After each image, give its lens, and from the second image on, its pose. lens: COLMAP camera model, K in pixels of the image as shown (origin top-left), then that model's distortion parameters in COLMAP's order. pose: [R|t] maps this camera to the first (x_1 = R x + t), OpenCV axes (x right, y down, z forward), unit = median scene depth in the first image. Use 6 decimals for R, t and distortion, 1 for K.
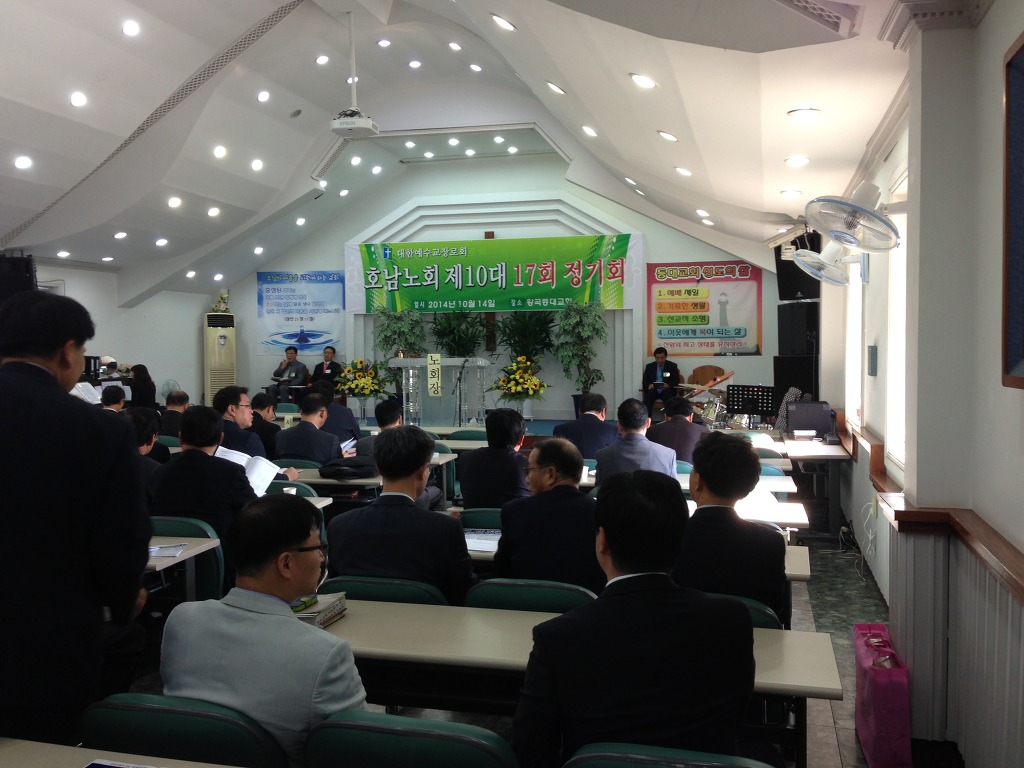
lens RADIAL K [[942.1, 0, 512.2], [0, 942.1, 378.4], [0, 0, 1]] dist [0.080078, -0.003766]
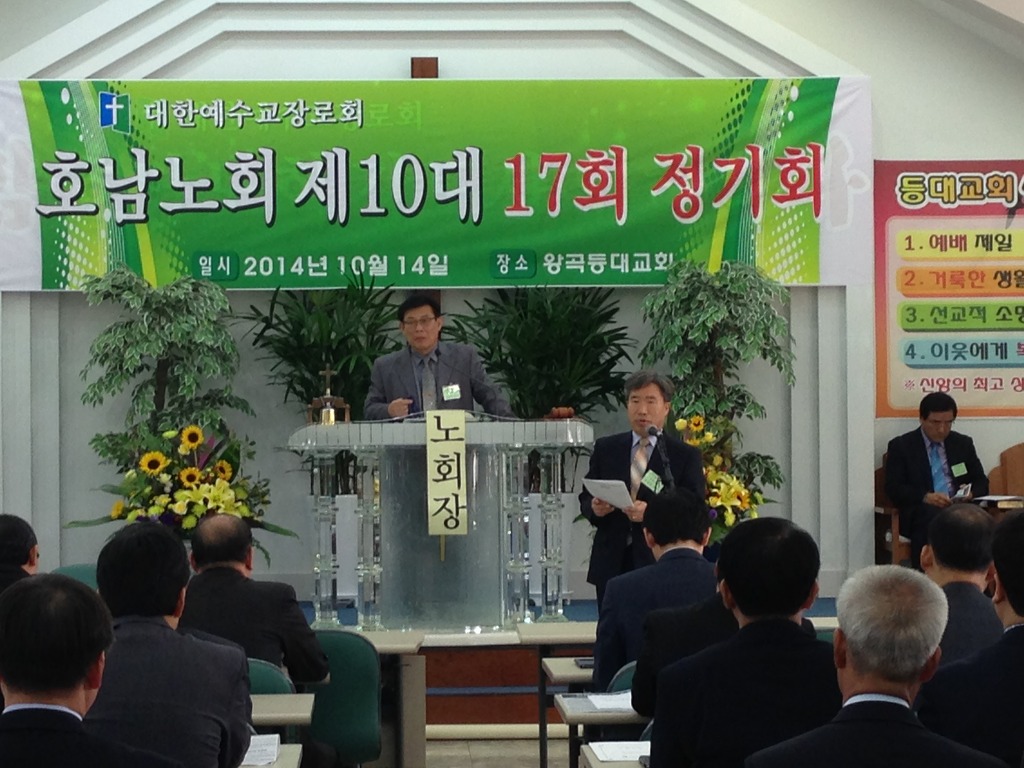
lens RADIAL K [[2736.0, 0, 512.0], [0, 2736.0, 384.0], [0, 0, 1]] dist [-0.022608, 1.057217]
pose [[0.955553, 0.000479, 0.294818, -0.294510], [0.010975, 0.999248, -0.037194, 0.001367], [-0.294614, 0.038777, 0.954829, 0.041543]]
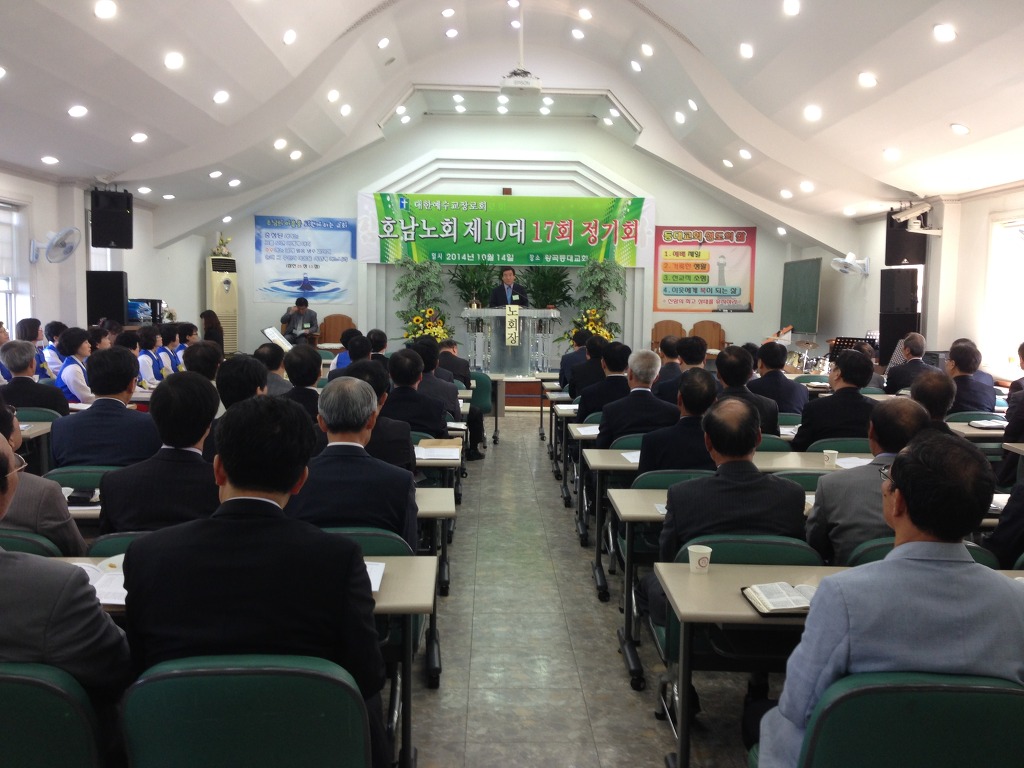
lens RADIAL K [[939.4, 0, 513.0], [0, 939.4, 383.7], [0, 0, 1]] dist [0.077098, -0.023854]
pose [[0.960759, -0.001779, 0.277379, -0.313053], [-0.013345, 0.998525, 0.052627, 0.005289], [-0.277063, -0.054264, 0.959318, -0.009813]]
